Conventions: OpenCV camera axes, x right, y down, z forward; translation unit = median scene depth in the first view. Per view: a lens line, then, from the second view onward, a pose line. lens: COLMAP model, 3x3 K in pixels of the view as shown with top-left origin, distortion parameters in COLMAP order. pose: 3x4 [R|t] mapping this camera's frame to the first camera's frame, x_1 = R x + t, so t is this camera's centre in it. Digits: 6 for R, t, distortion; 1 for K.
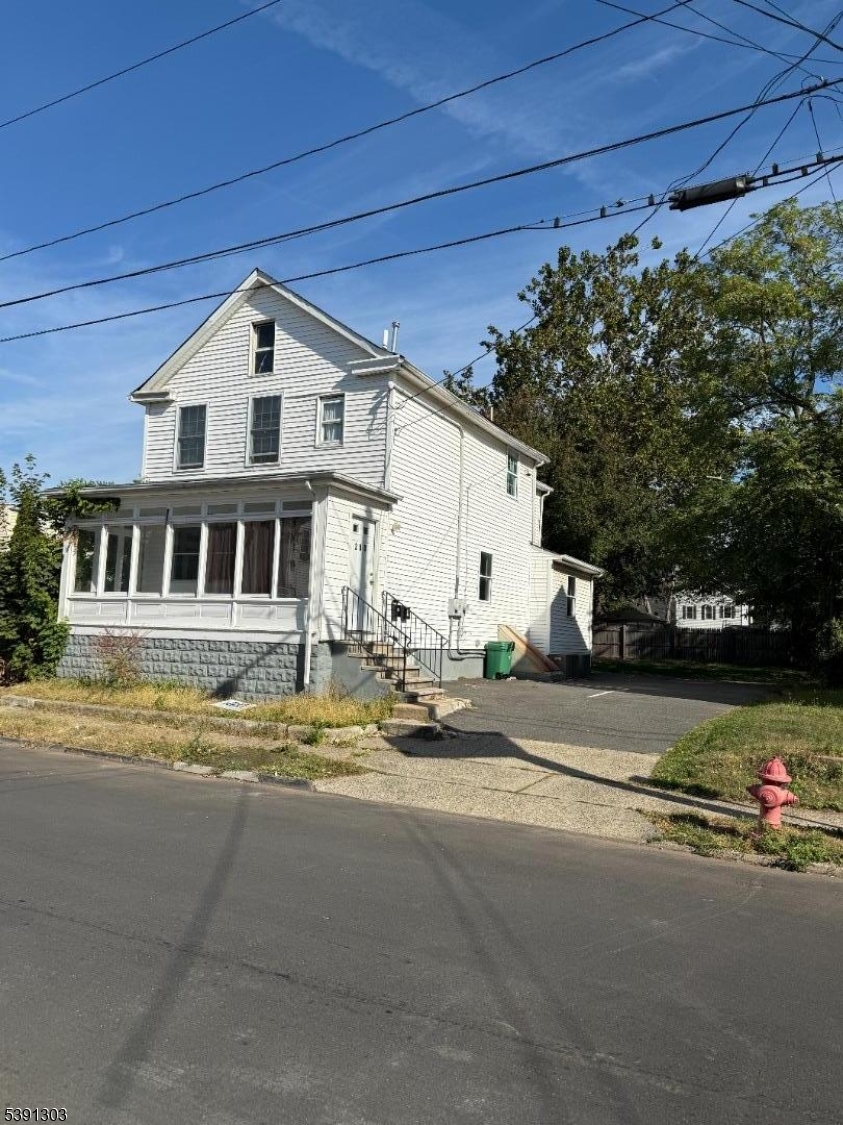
lens RADIAL K [[790.9, 0, 419.8], [0, 790.9, 570.2], [0, 0, 1]] dist [0.072293, -0.049680]
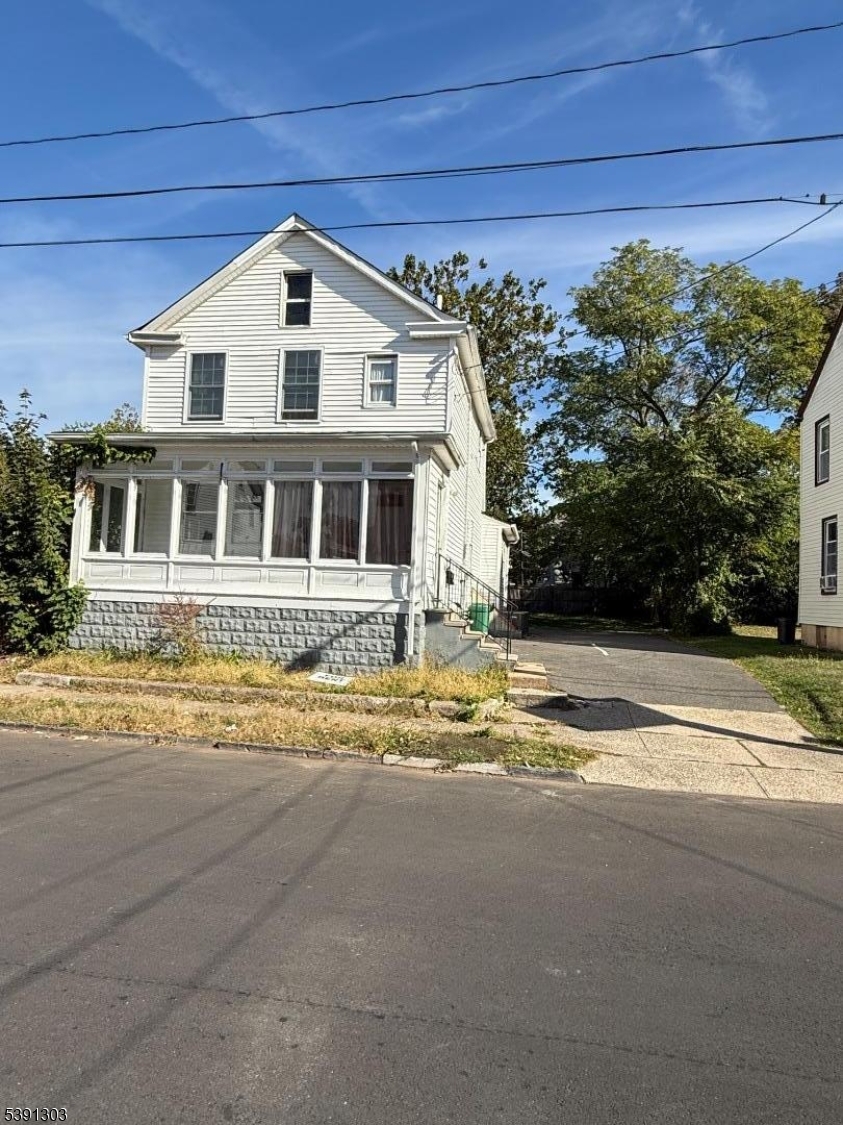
lens RADIAL K [[668.5, 0, 417.9], [0, 668.5, 563.5], [0, 0, 1]] dist [-0.008119, 0.015546]
pose [[0.952348, 0.012888, 0.304742, -0.314405], [-0.027299, 0.998699, 0.043077, -0.001492], [-0.303790, -0.049343, 0.951460, 0.191895]]
